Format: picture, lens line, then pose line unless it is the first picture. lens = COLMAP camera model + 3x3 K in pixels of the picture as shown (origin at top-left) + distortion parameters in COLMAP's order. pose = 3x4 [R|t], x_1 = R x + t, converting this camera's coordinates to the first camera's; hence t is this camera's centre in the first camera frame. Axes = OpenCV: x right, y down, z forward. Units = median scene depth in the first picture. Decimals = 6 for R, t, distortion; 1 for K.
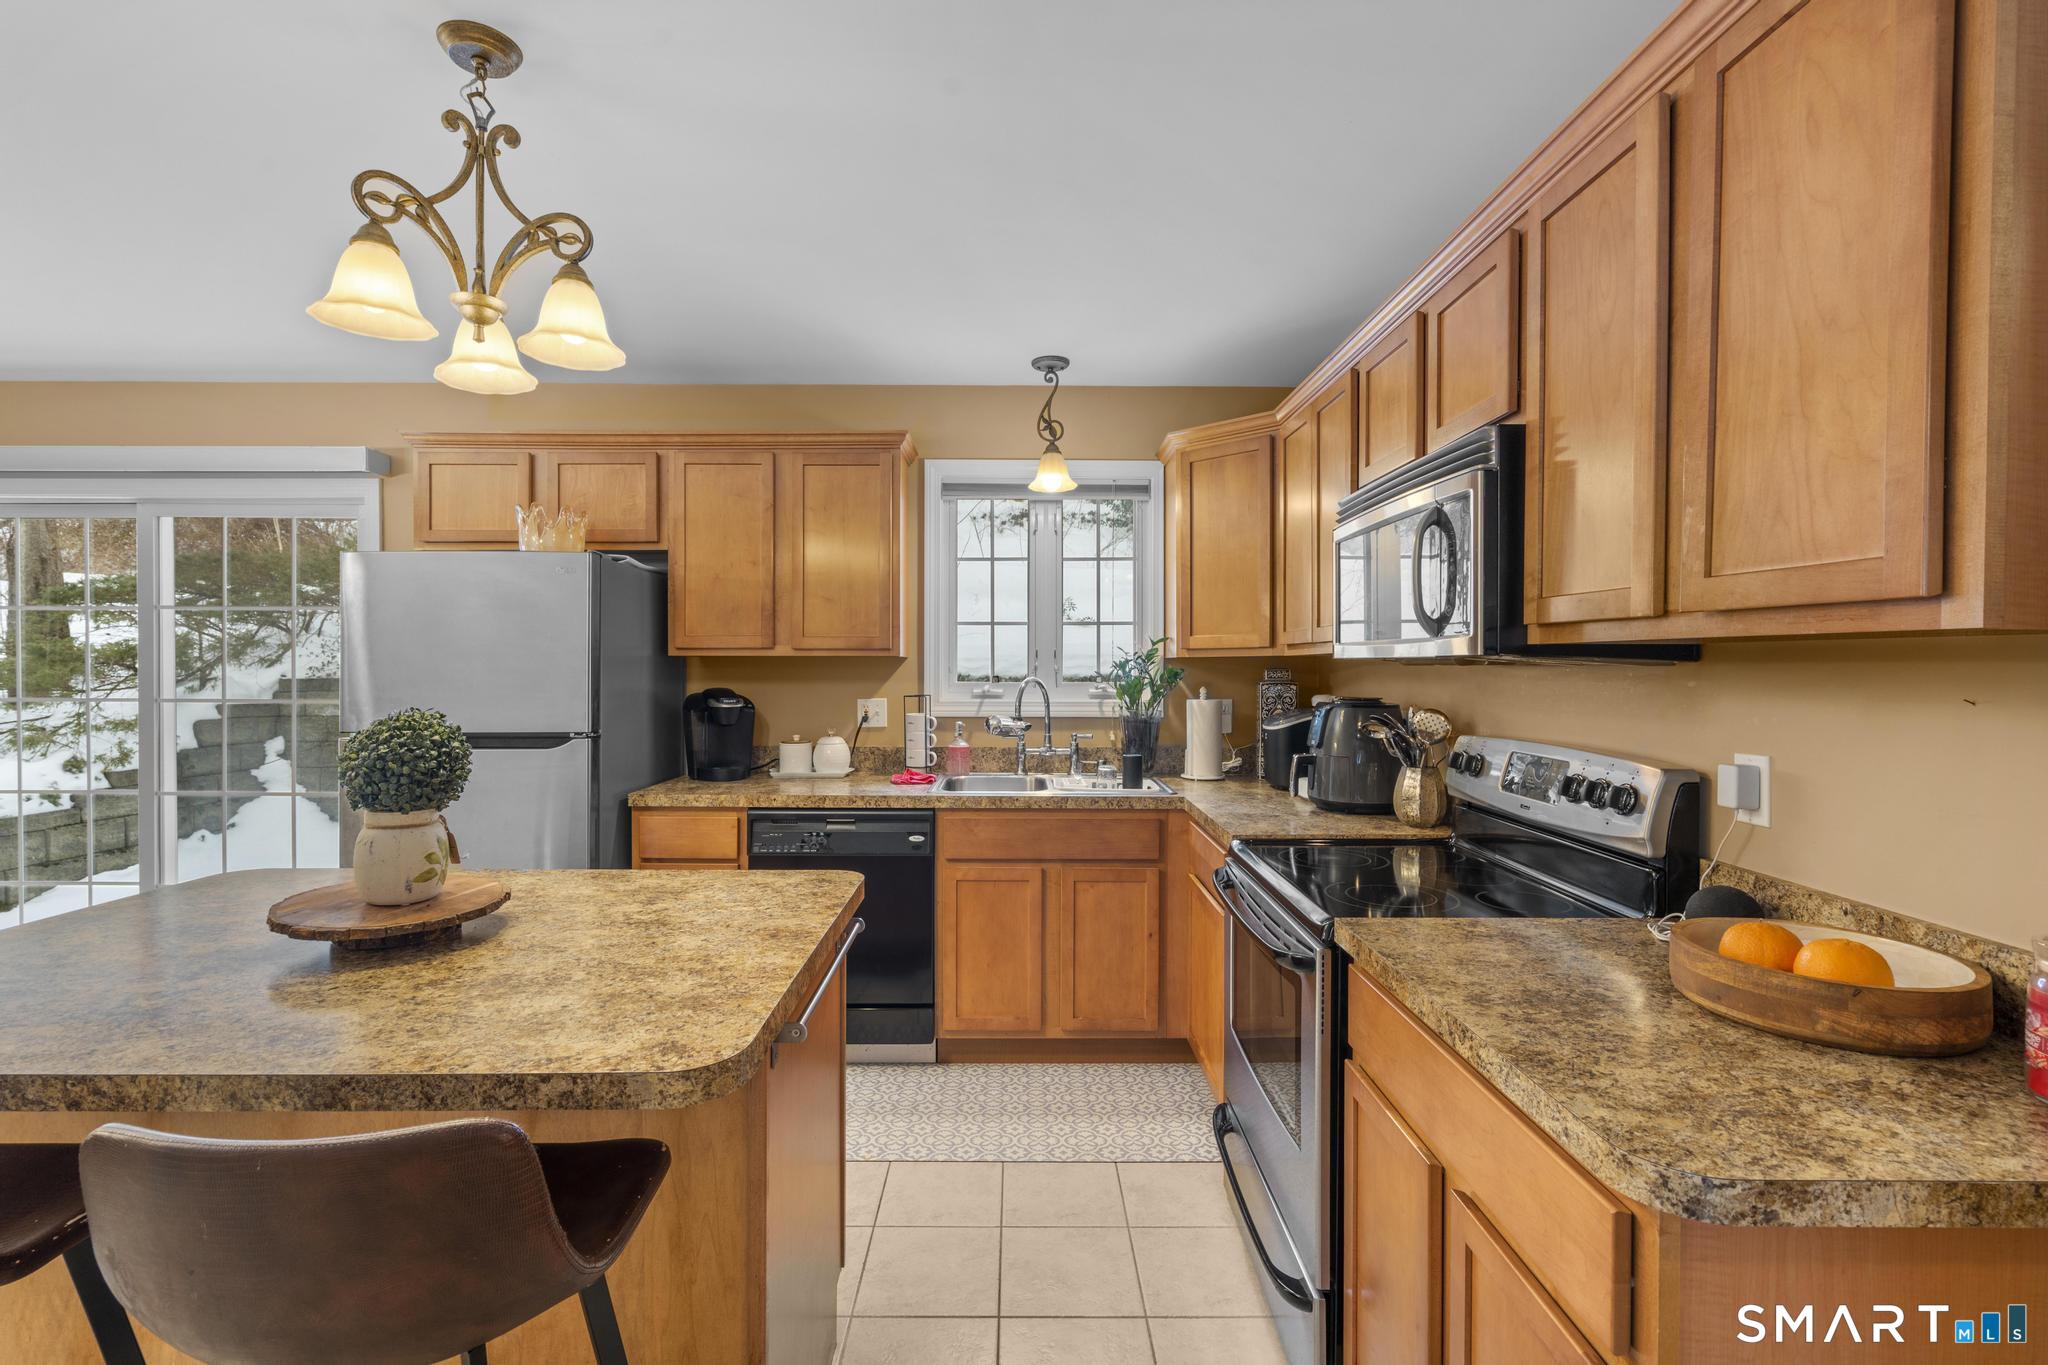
lens RADIAL K [[922.8, 0, 1024.3], [0, 922.8, 675.0], [0, 0, 1]] dist [-0.003544, 0.001755]
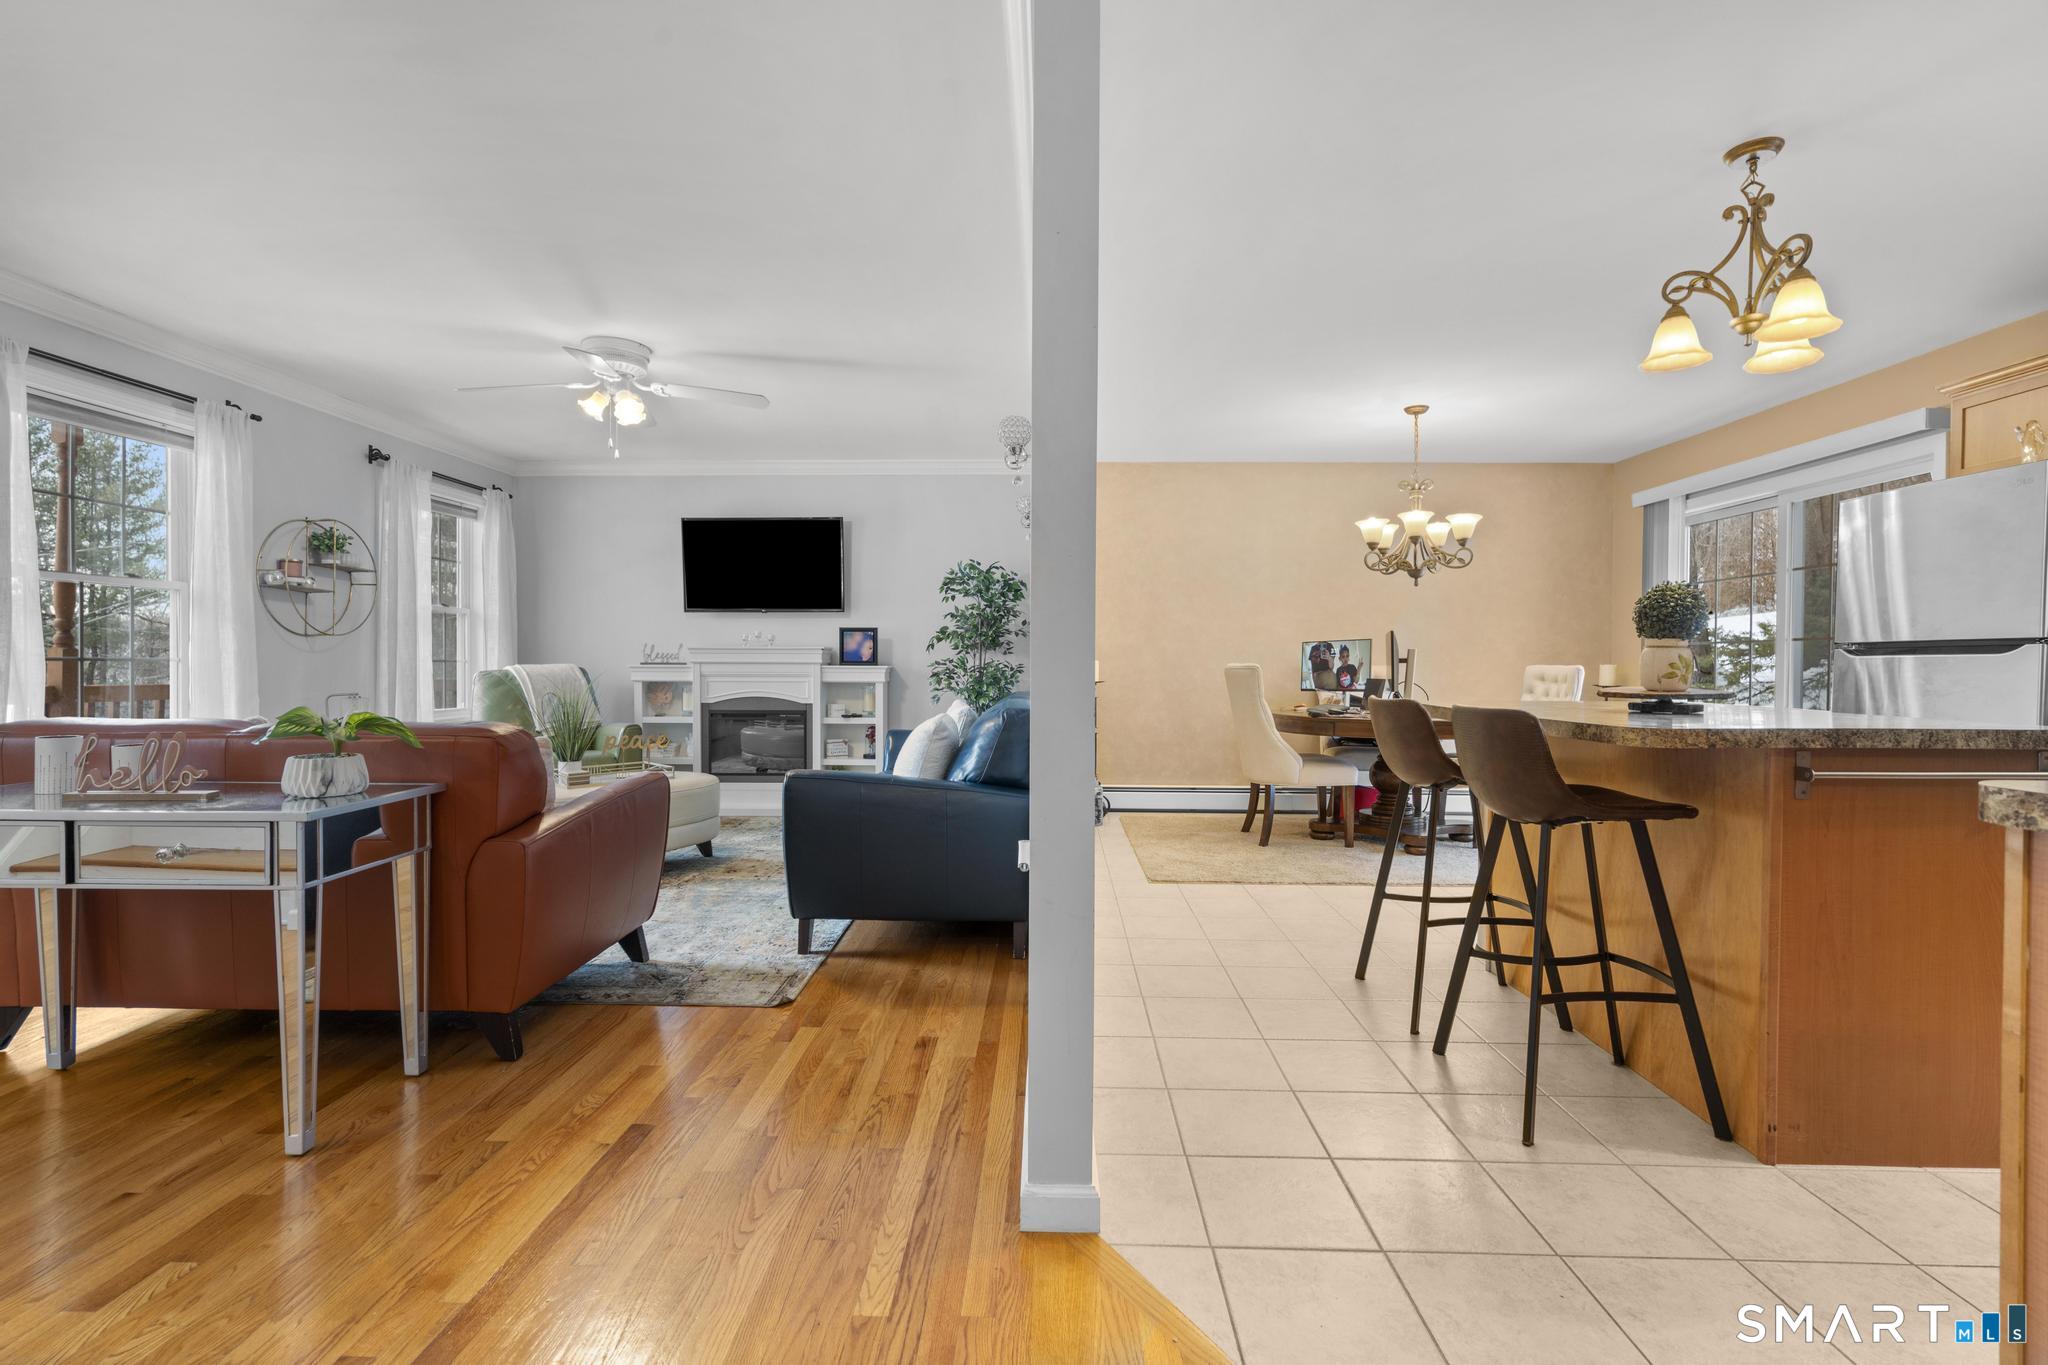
lens RADIAL K [[920.4, 0, 1023.9], [0, 920.4, 677.0], [0, 0, 1]] dist [-0.003691, 0.001457]
pose [[-0.035783, 0.010895, -0.999300, 0.484169], [-0.016848, 0.999792, 0.011504, 0.094620], [0.999218, 0.017248, -0.035592, -0.068355]]
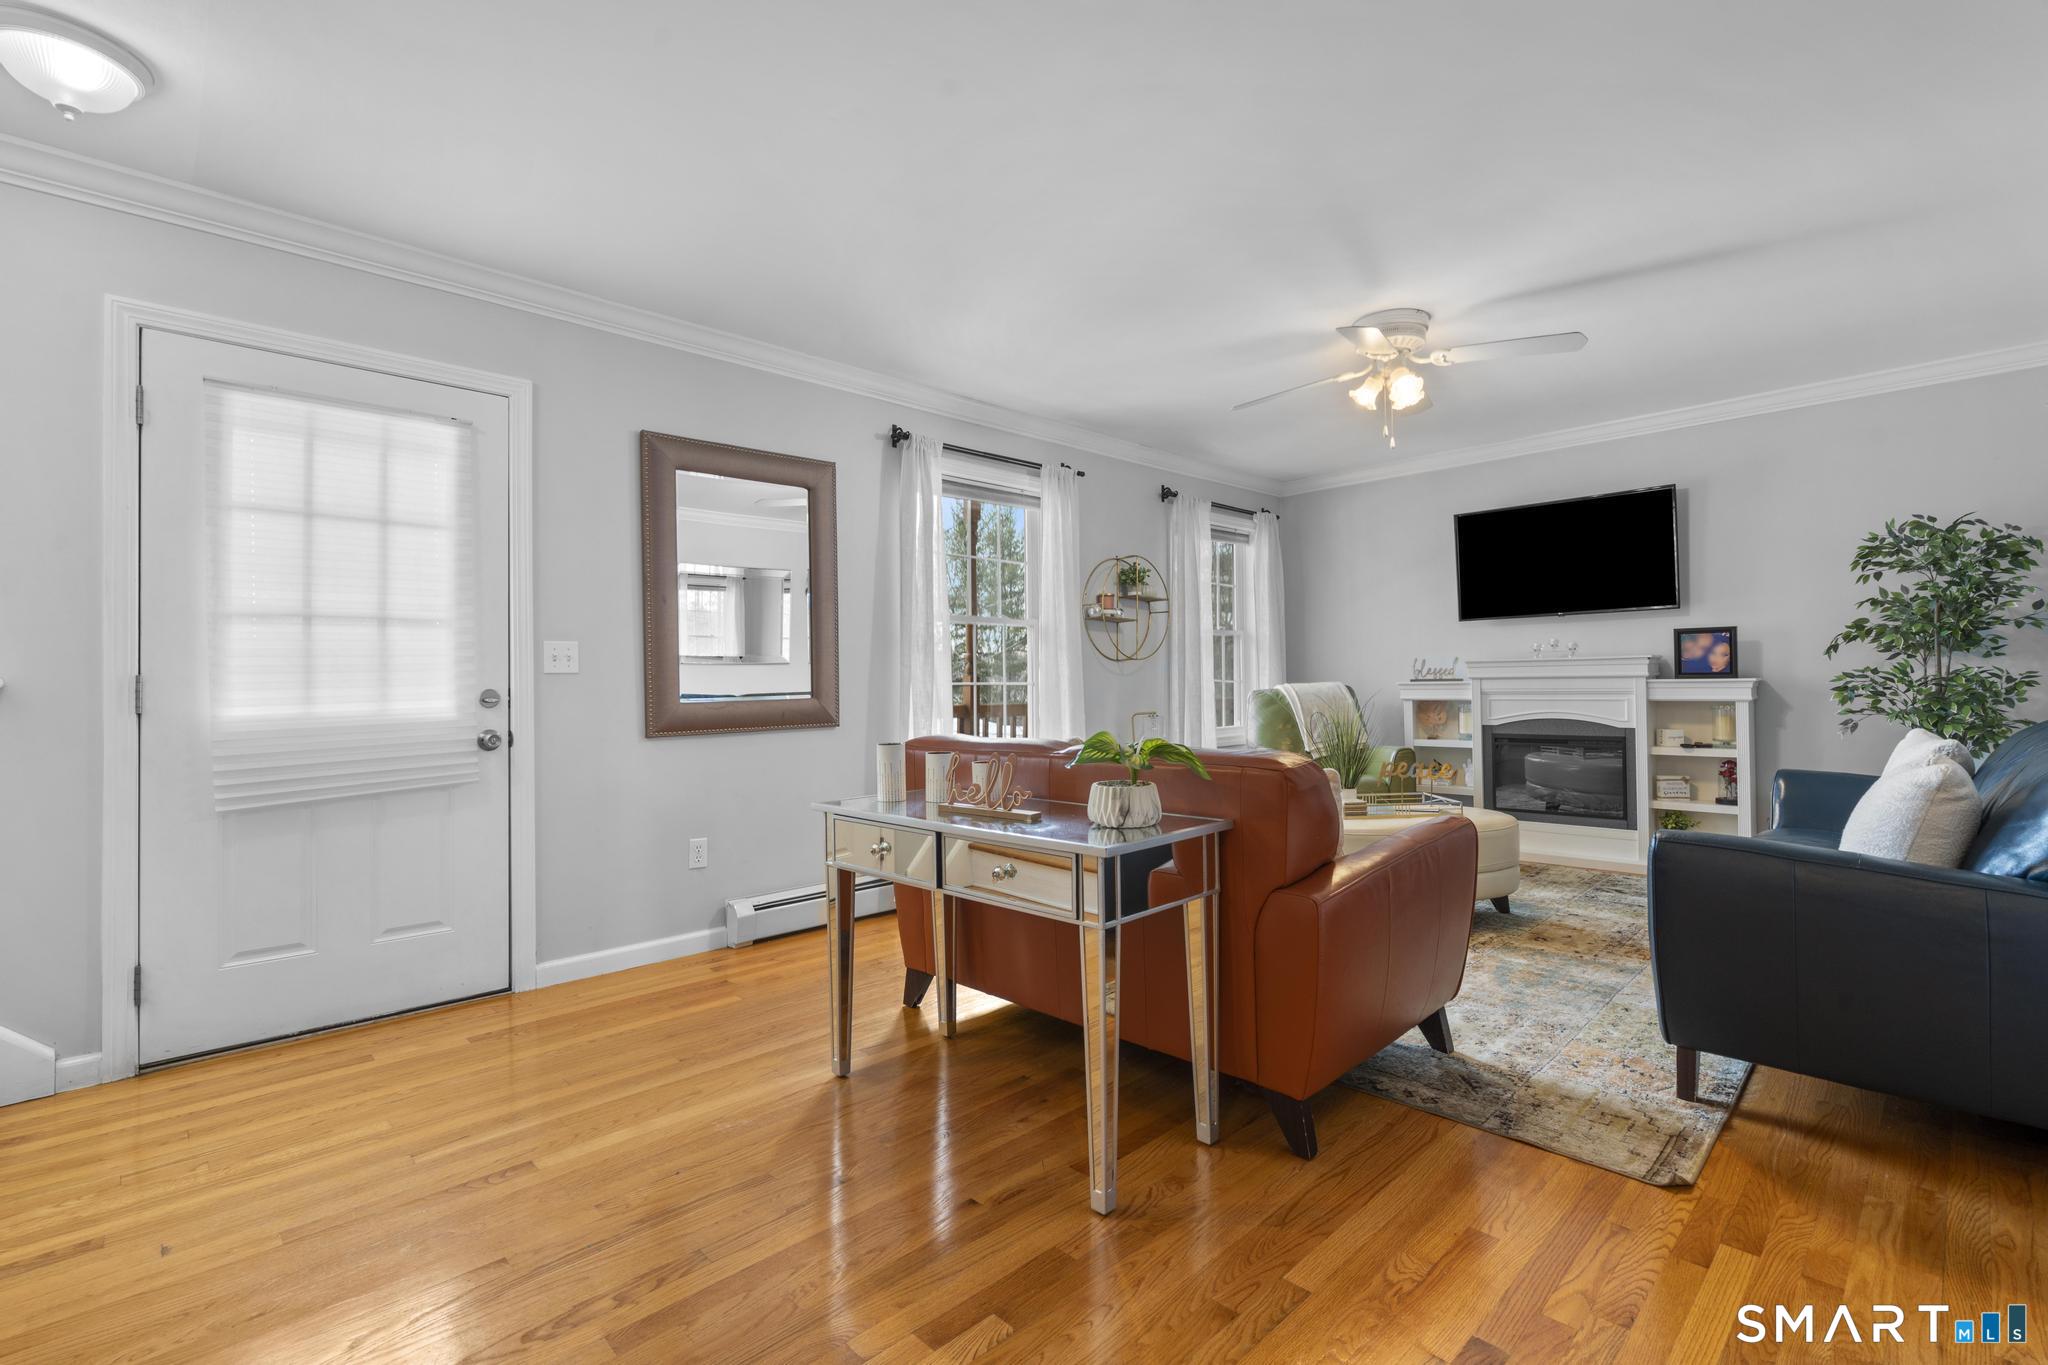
lens RADIAL K [[922.8, 0, 1024.3], [0, 922.8, 675.0], [0, 0, 1]] dist [-0.003544, 0.001755]
pose [[-0.722097, -0.000110, -0.691792, 0.333686], [0.002319, 0.999994, -0.002580, 0.094616], [0.691788, -0.003468, -0.722092, -0.179554]]
